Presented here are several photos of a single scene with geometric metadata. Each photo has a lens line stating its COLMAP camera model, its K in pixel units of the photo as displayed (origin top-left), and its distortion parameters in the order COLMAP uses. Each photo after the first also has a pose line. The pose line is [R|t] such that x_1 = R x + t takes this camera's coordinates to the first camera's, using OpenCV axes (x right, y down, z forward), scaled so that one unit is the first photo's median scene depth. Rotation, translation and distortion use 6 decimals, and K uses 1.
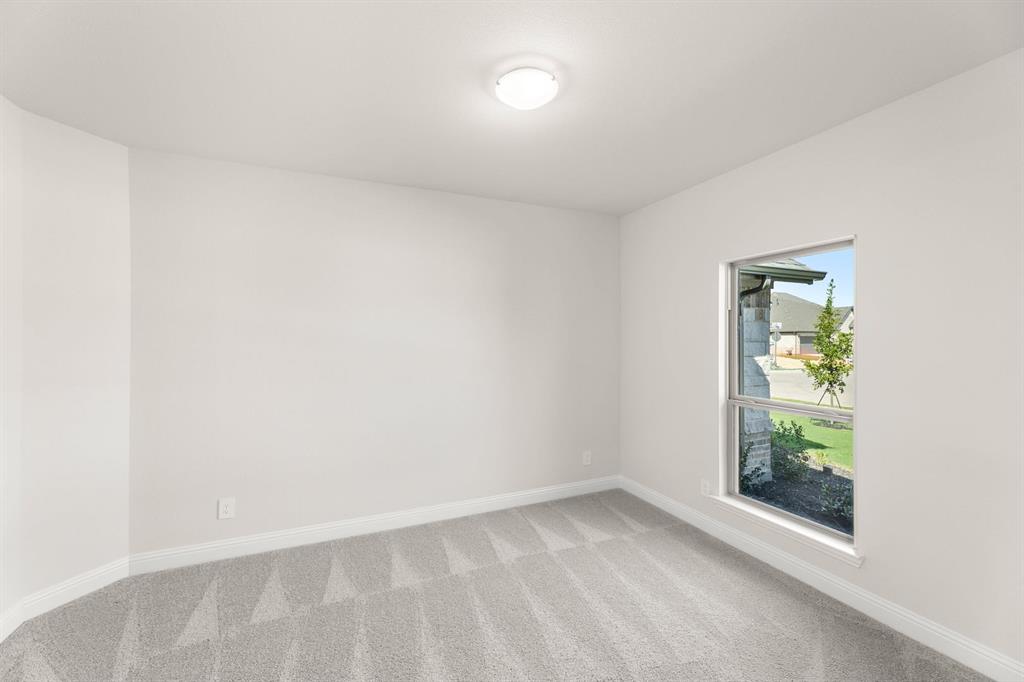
lens RADIAL K [[414.3, 0, 510.4], [0, 414.3, 339.9], [0, 0, 1]] dist [0.000986, 0.000062]
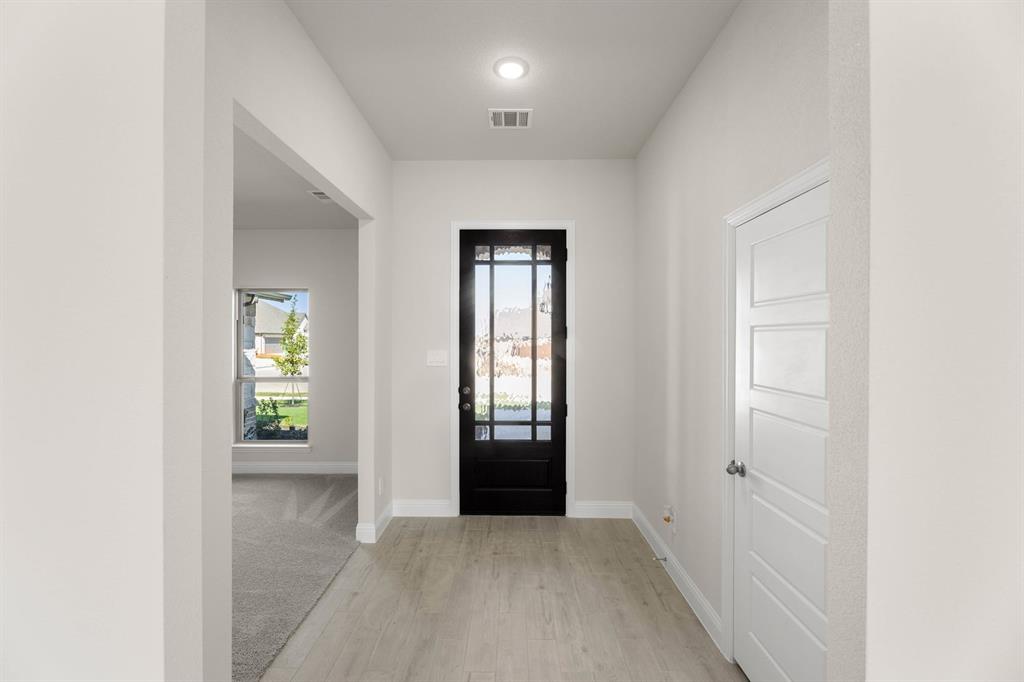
lens RADIAL K [[423.5, 0, 510.8], [0, 423.5, 337.2], [0, 0, 1]] dist [0.001884, 0.000142]
pose [[0.417926, 0.005064, 0.908467, -0.294518], [0.002493, 0.999974, -0.006720, 0.001828], [-0.908478, 0.005074, 0.417903, -0.353678]]
